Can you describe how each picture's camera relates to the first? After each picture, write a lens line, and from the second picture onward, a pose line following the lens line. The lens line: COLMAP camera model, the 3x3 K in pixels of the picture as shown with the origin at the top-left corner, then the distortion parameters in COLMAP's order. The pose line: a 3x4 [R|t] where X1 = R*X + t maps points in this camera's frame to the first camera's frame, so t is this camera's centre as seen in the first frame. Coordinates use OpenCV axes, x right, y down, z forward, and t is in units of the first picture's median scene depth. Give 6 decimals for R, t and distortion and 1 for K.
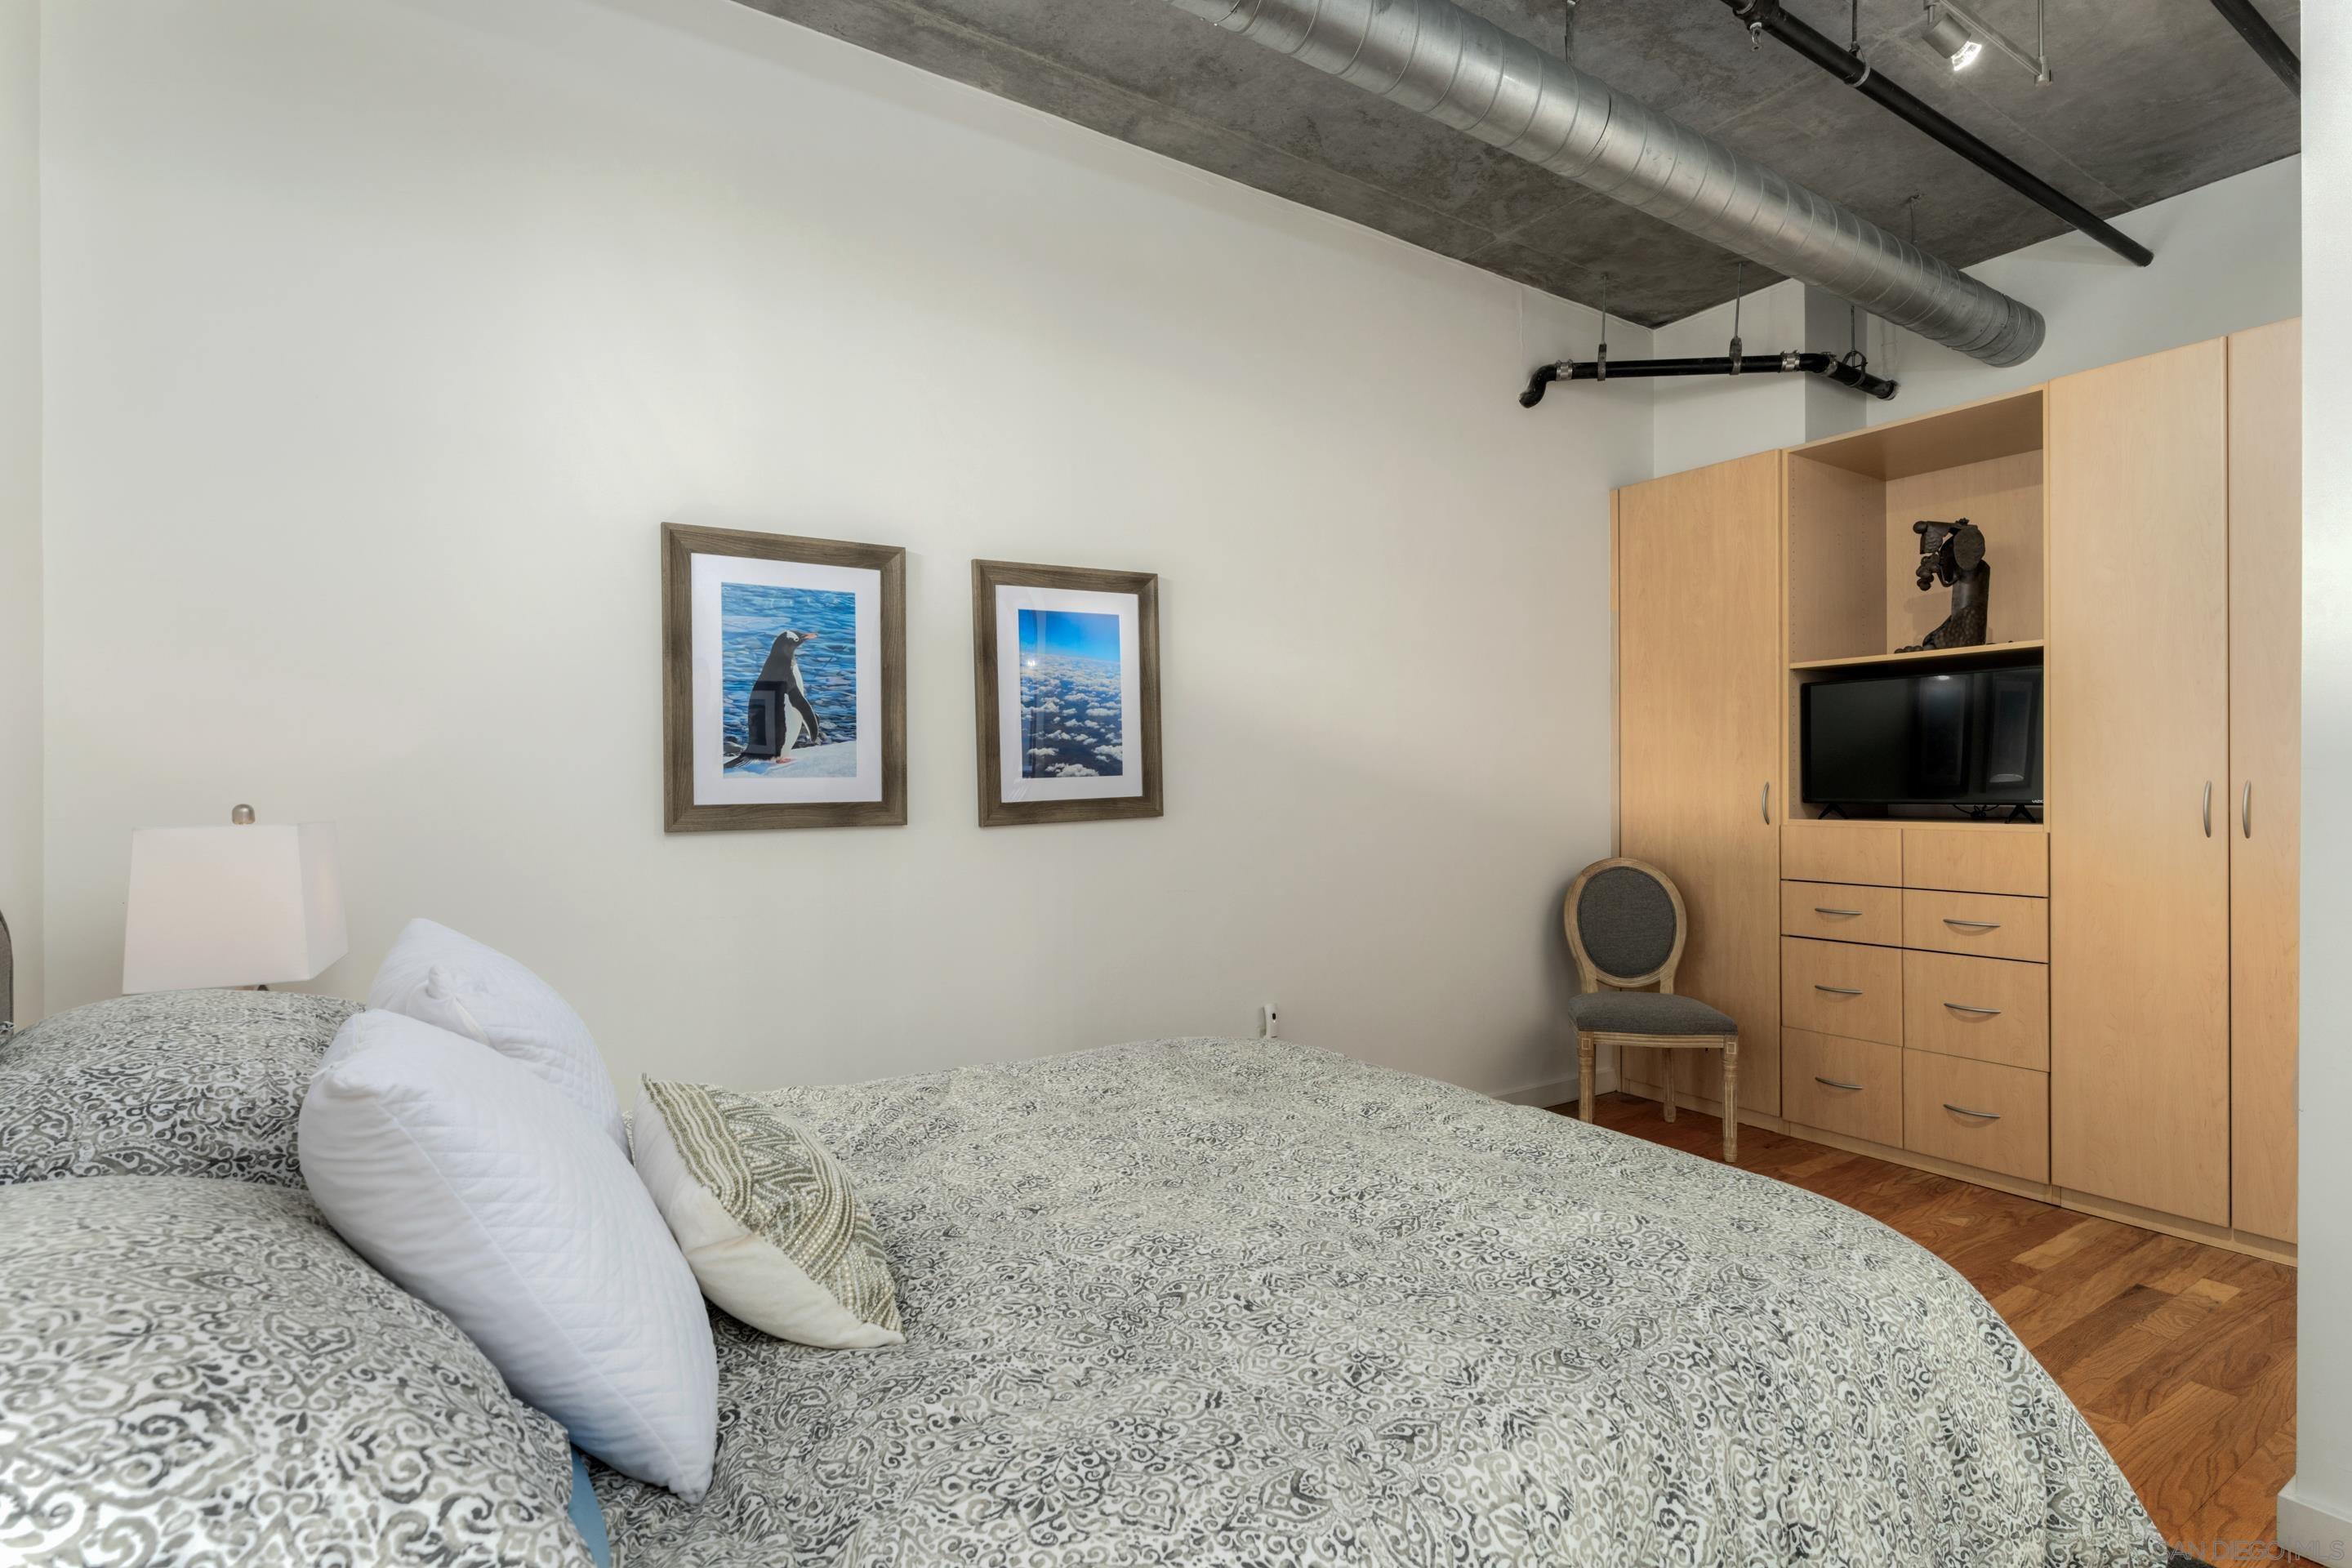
lens RADIAL K [[1105.7, 0, 1172.3], [0, 1105.7, 778.0], [0, 0, 1]] dist [-0.000733, -0.000067]
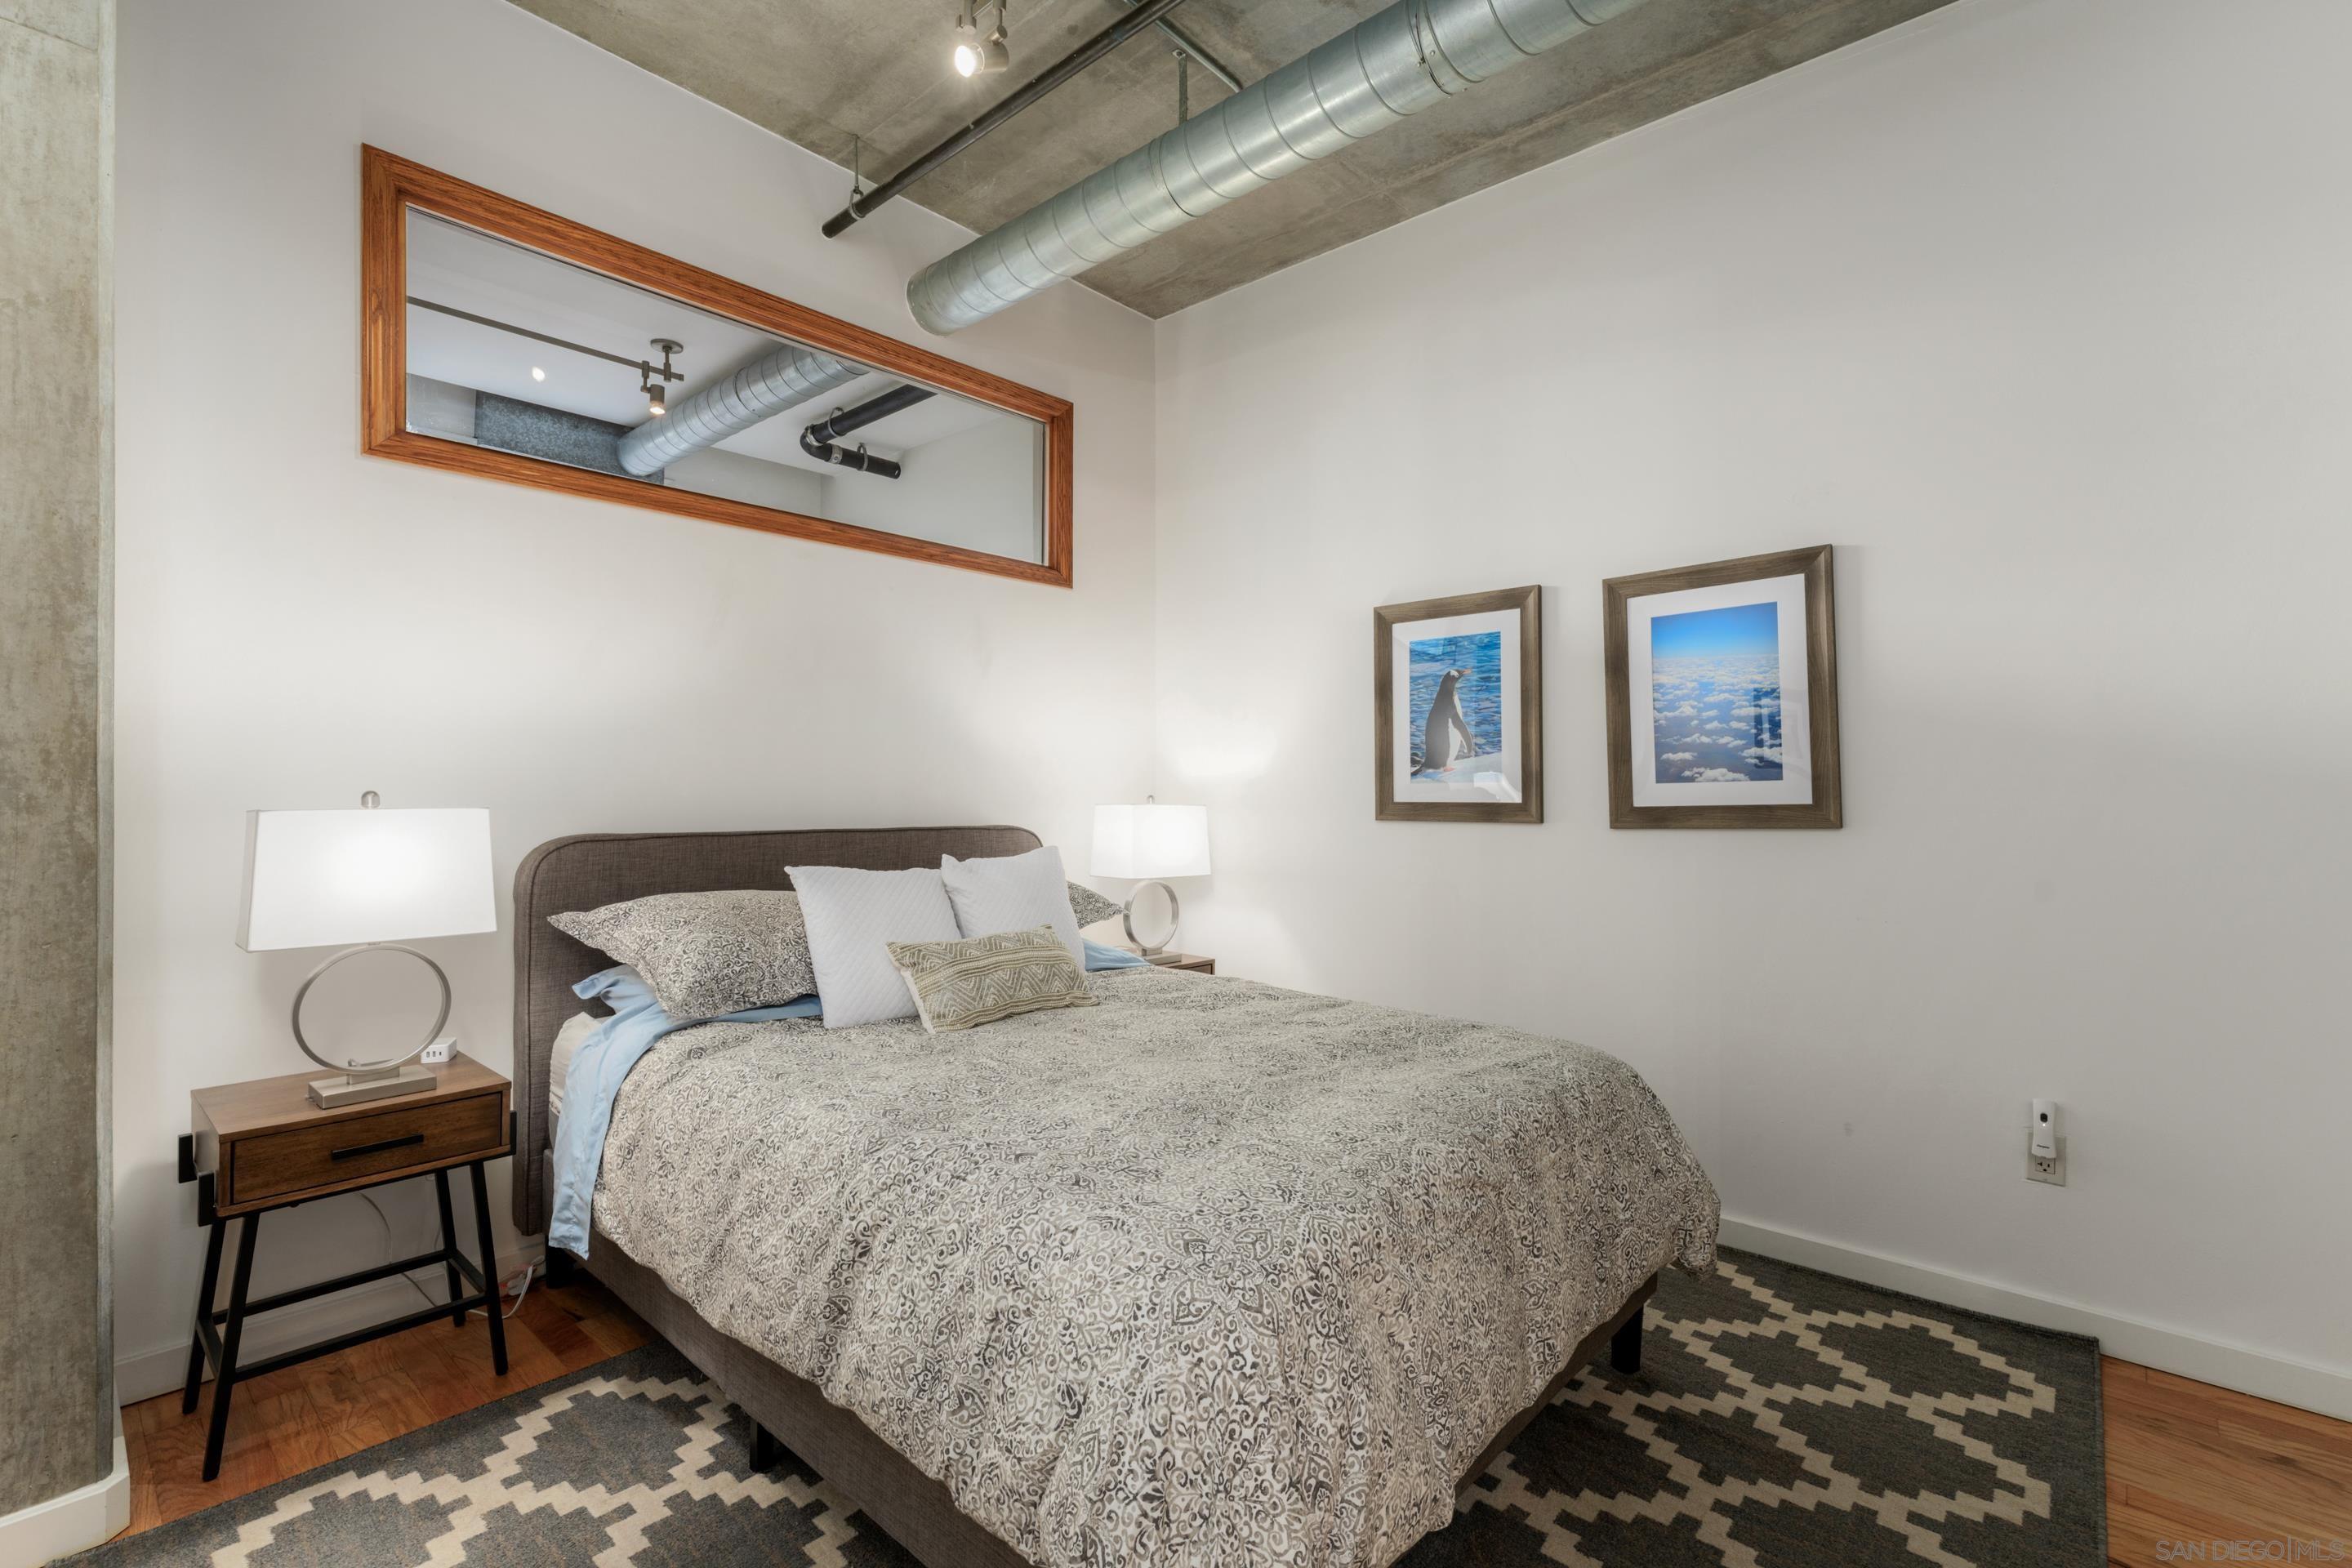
lens RADIAL K [[1036.1, 0, 1176.0], [0, 1036.1, 784.0], [0, 0, 1]] dist [0.001353, 0.000118]
pose [[0.271834, 0.000751, -0.962344, 0.674285], [-0.001815, 0.999998, 0.000268, 0.001634], [0.962342, 0.001674, 0.271835, 0.322390]]
